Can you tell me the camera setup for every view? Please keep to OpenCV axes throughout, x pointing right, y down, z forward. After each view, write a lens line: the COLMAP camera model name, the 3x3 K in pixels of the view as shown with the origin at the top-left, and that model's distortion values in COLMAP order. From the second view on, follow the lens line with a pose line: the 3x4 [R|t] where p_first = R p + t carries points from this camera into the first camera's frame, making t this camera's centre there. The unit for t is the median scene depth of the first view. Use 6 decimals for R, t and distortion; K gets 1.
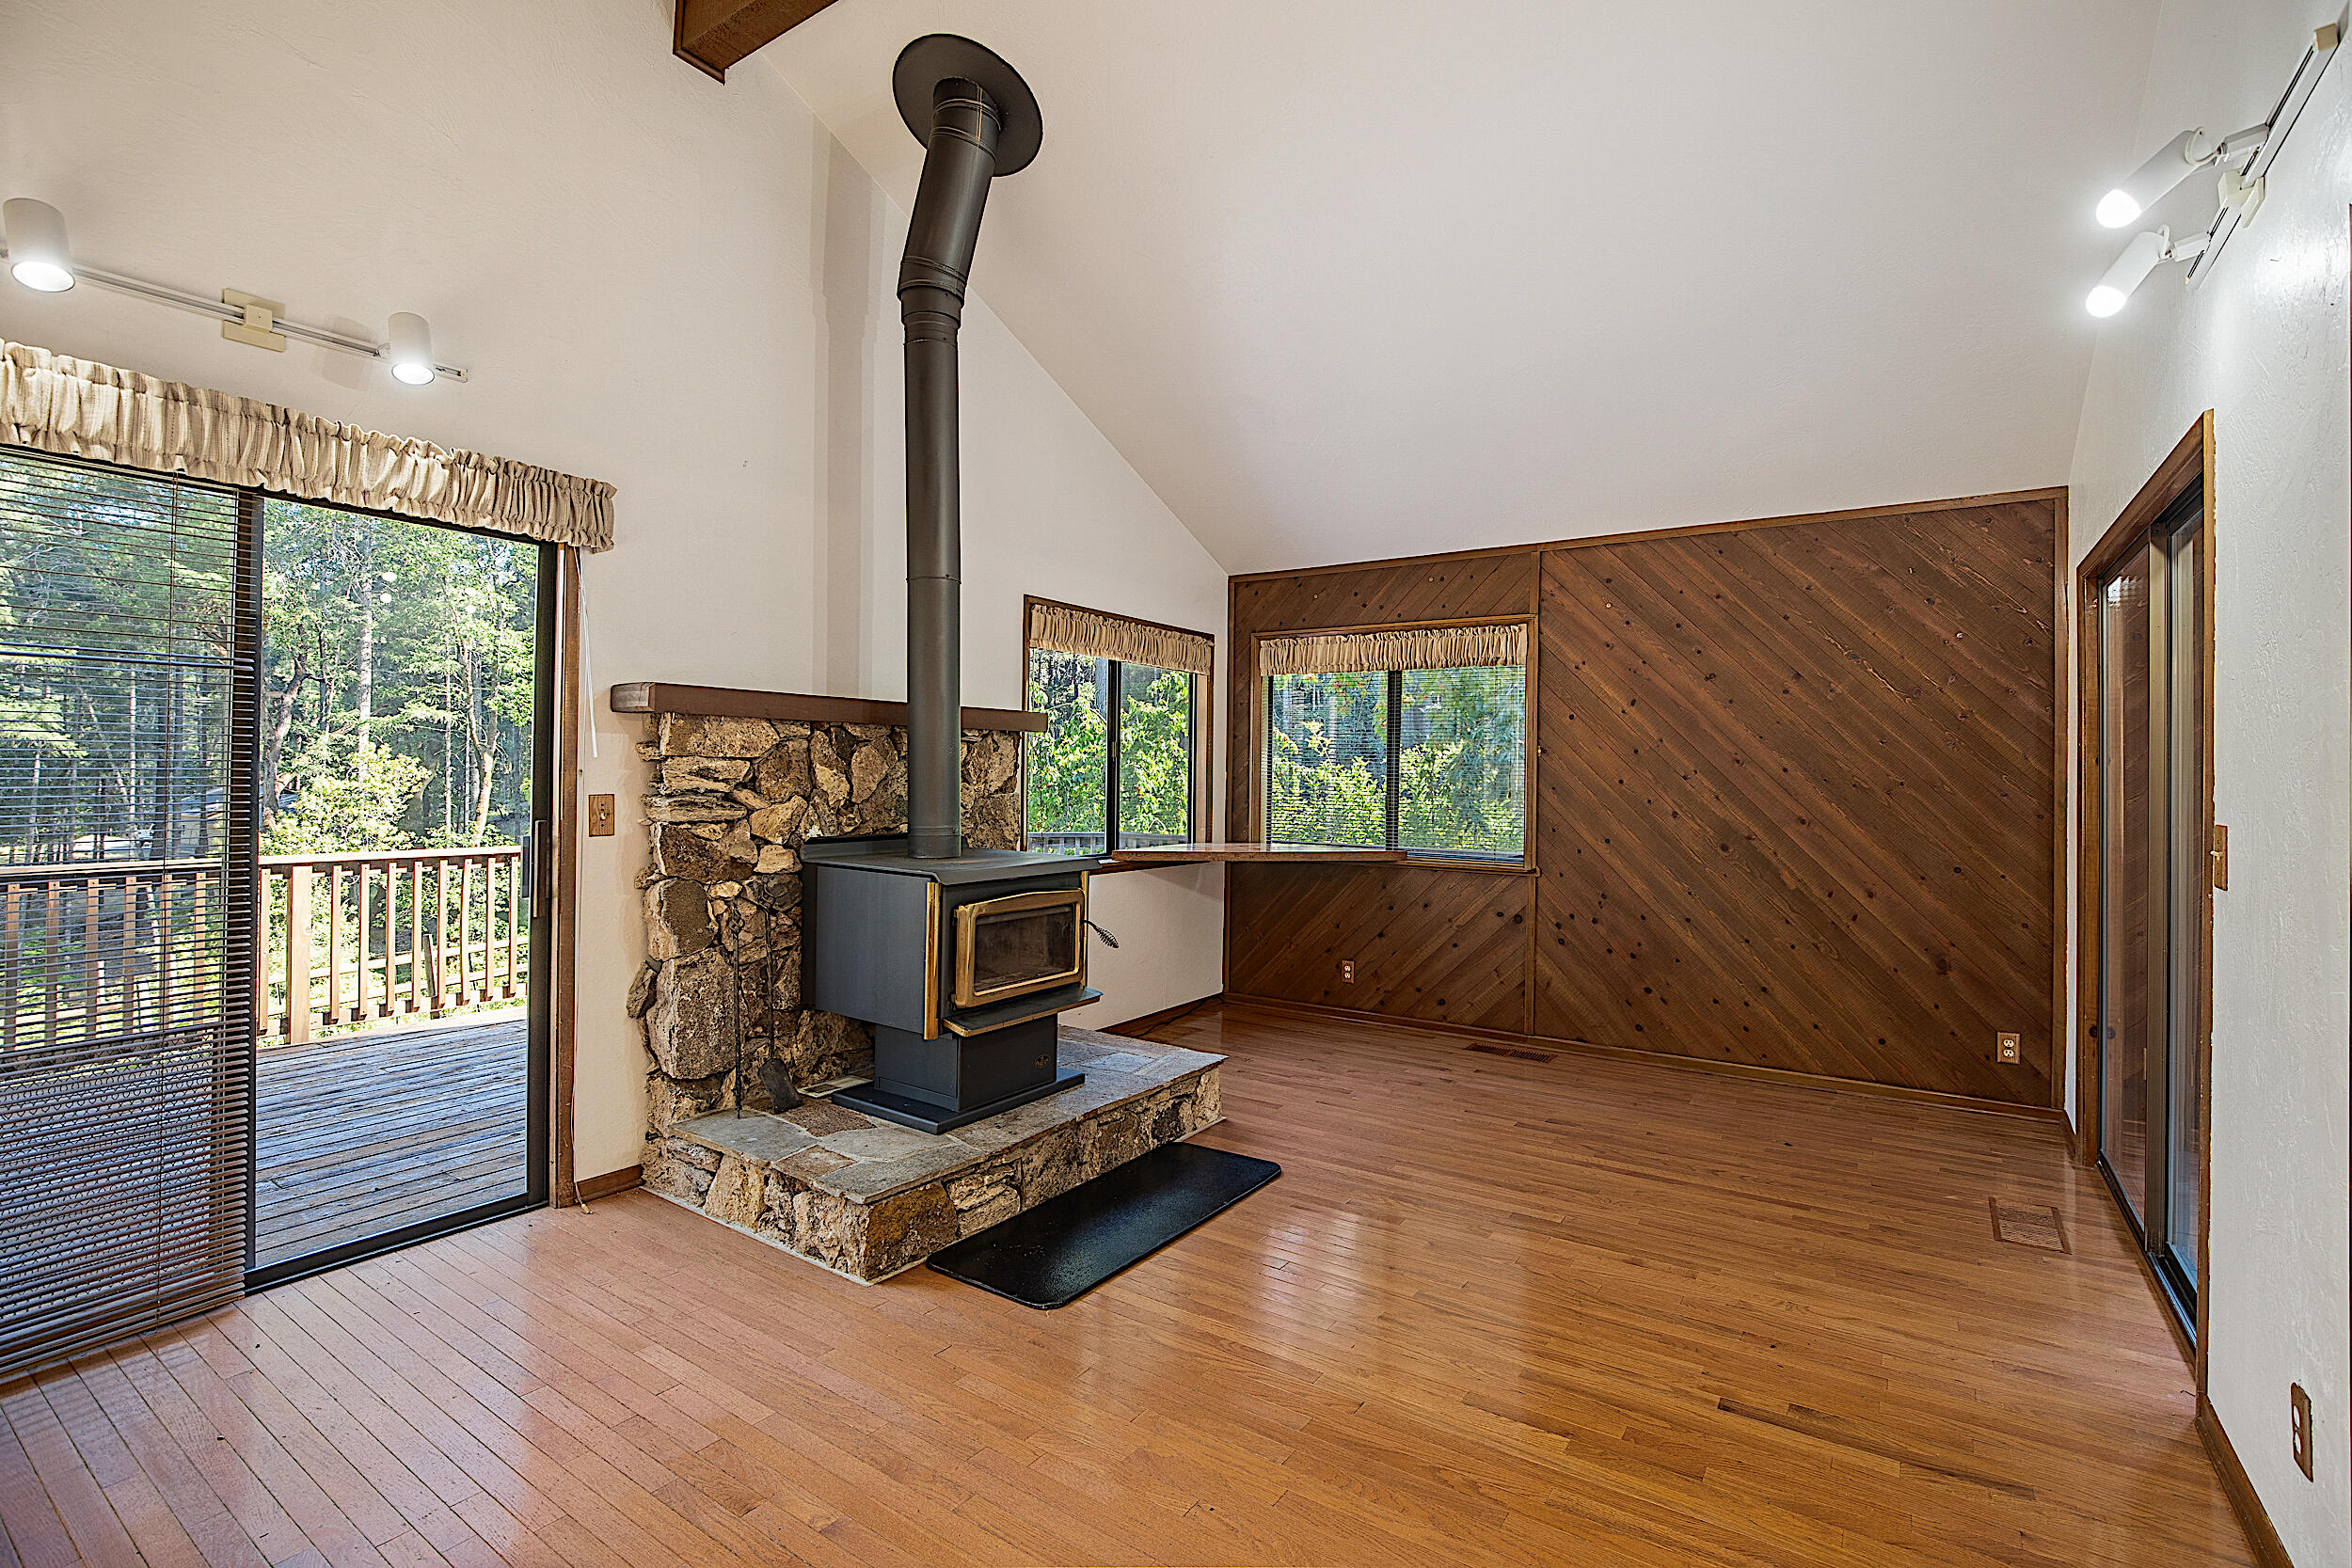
lens RADIAL K [[1088.9, 0, 1170.2], [0, 1088.9, 762.0], [0, 0, 1]] dist [-0.031448, 0.006751]
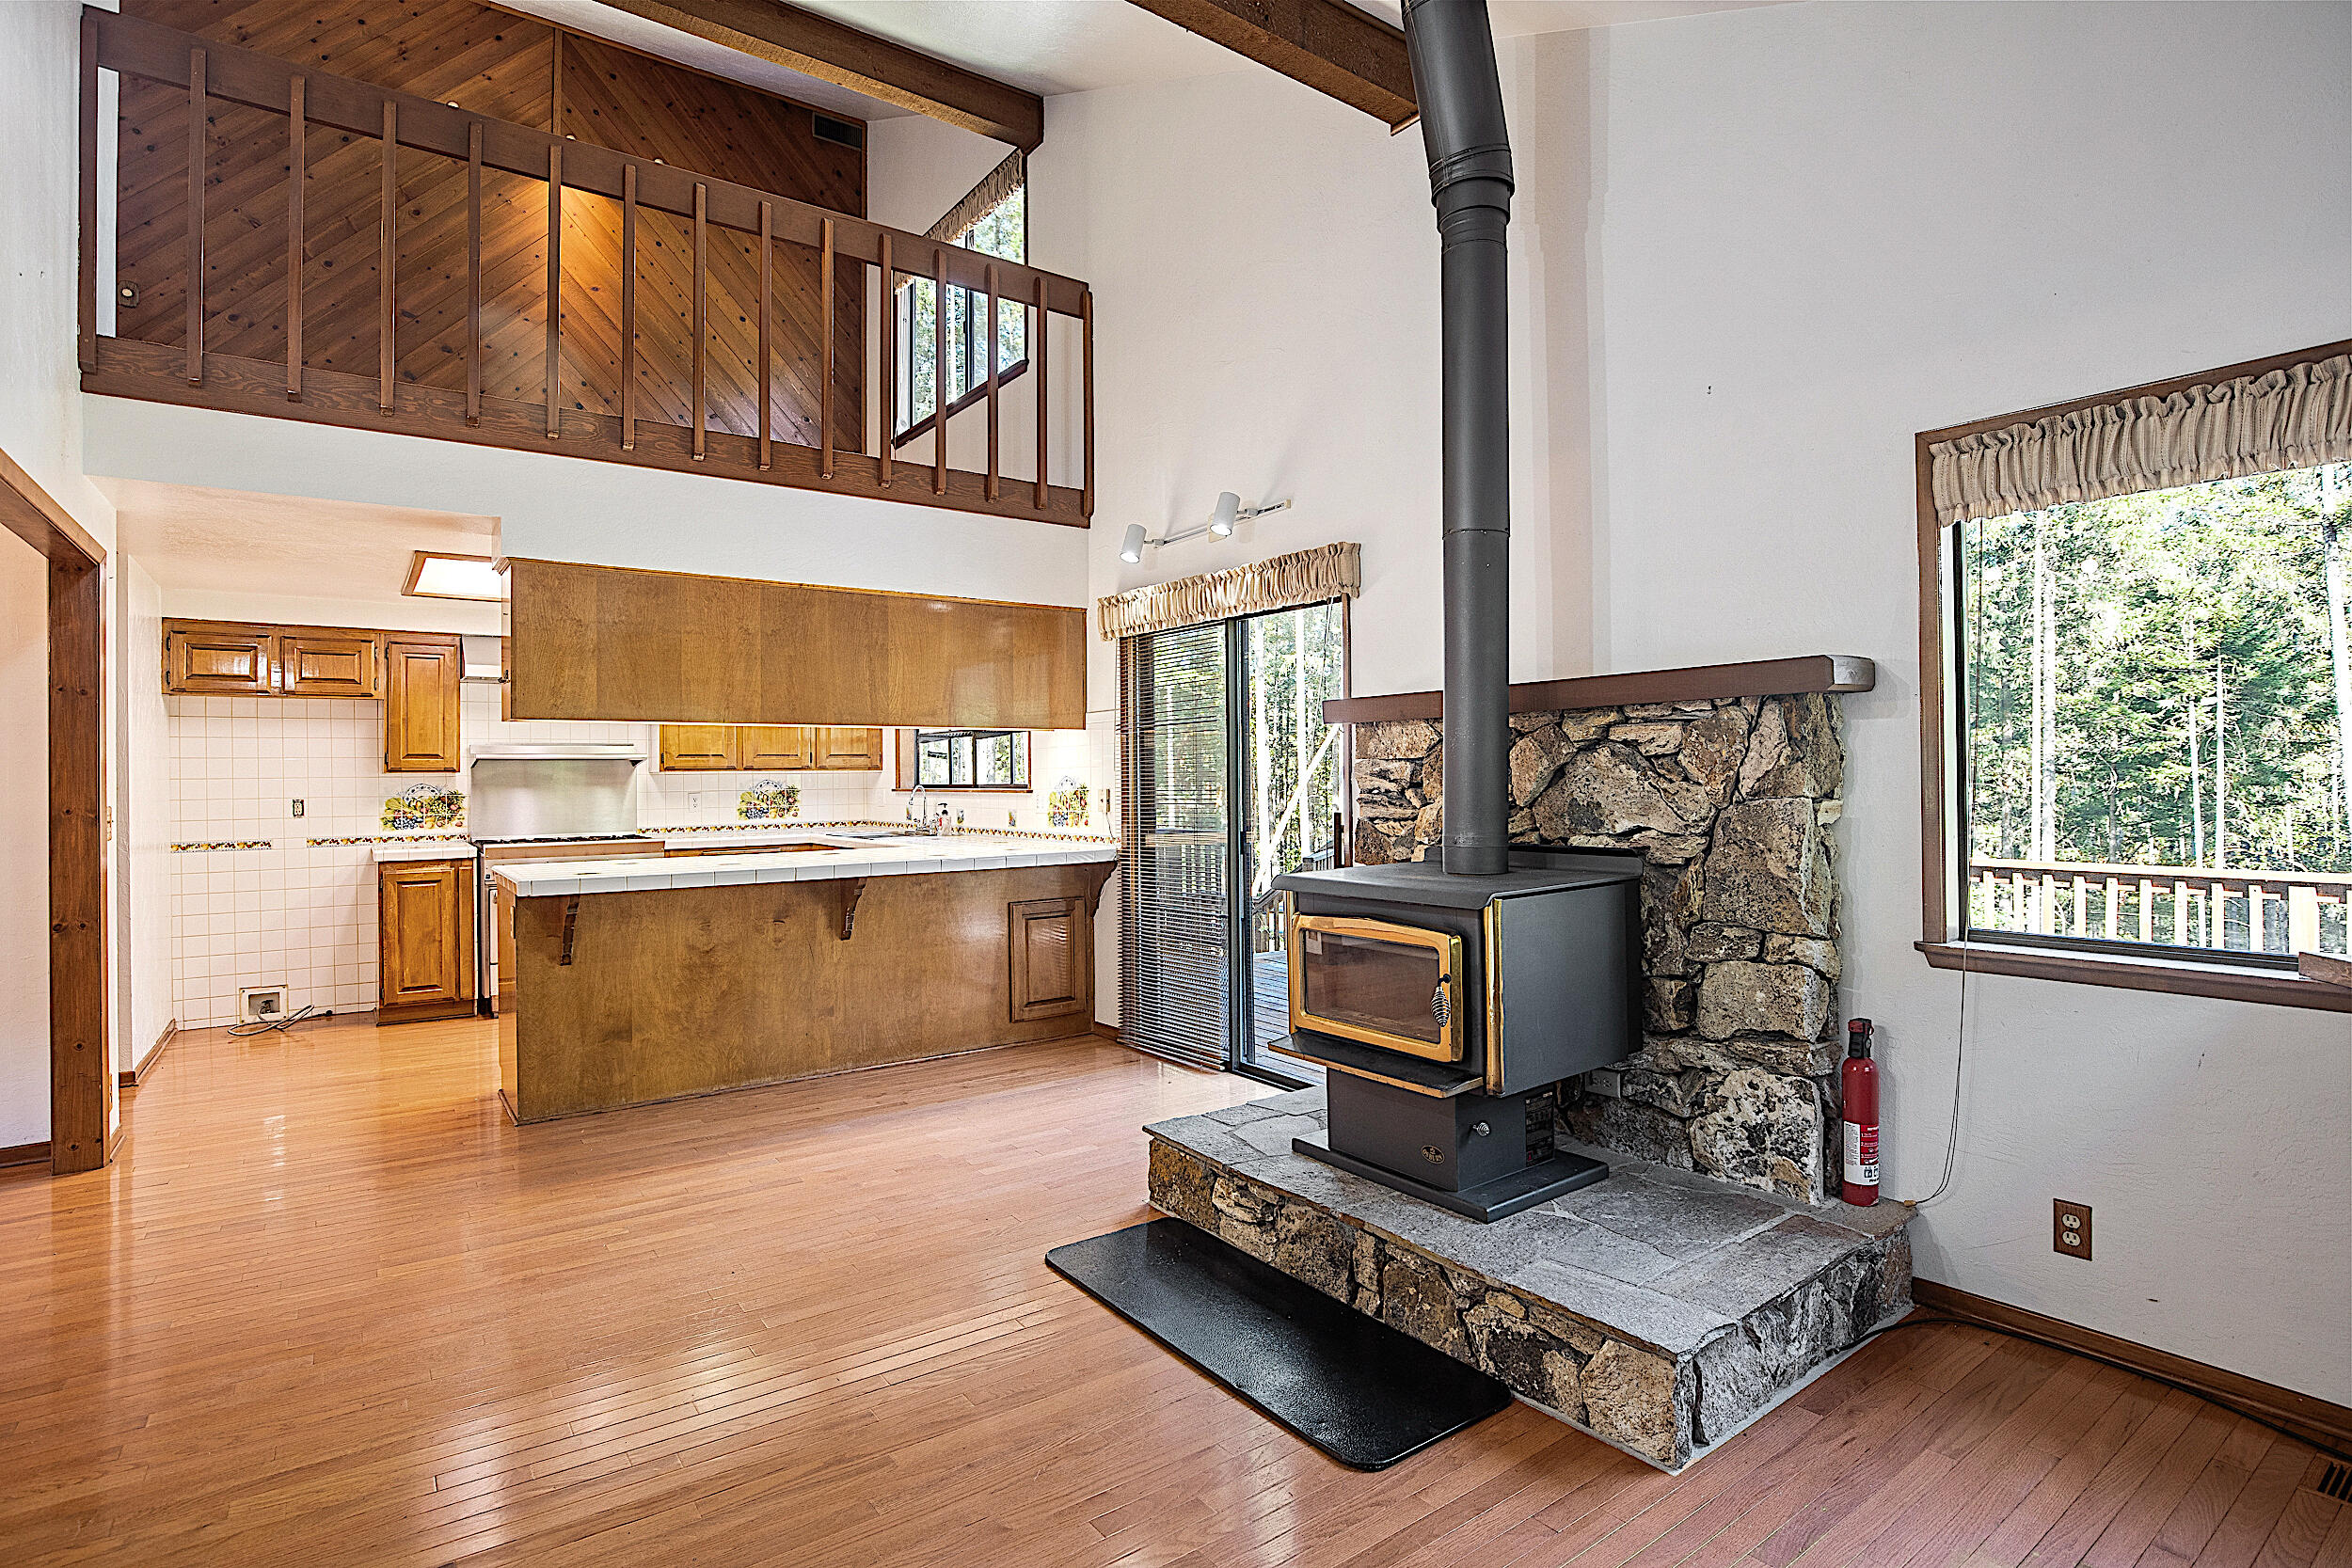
lens RADIAL K [[1180.9, 0, 1159.9], [0, 1180.9, 764.1], [0, 0, 1]] dist [-0.009533, 0.000463]
pose [[-0.354907, -0.016558, -0.934755, 0.768322], [0.019366, 0.999498, -0.025058, 0.025343], [0.934701, -0.026996, -0.354408, 1.205882]]
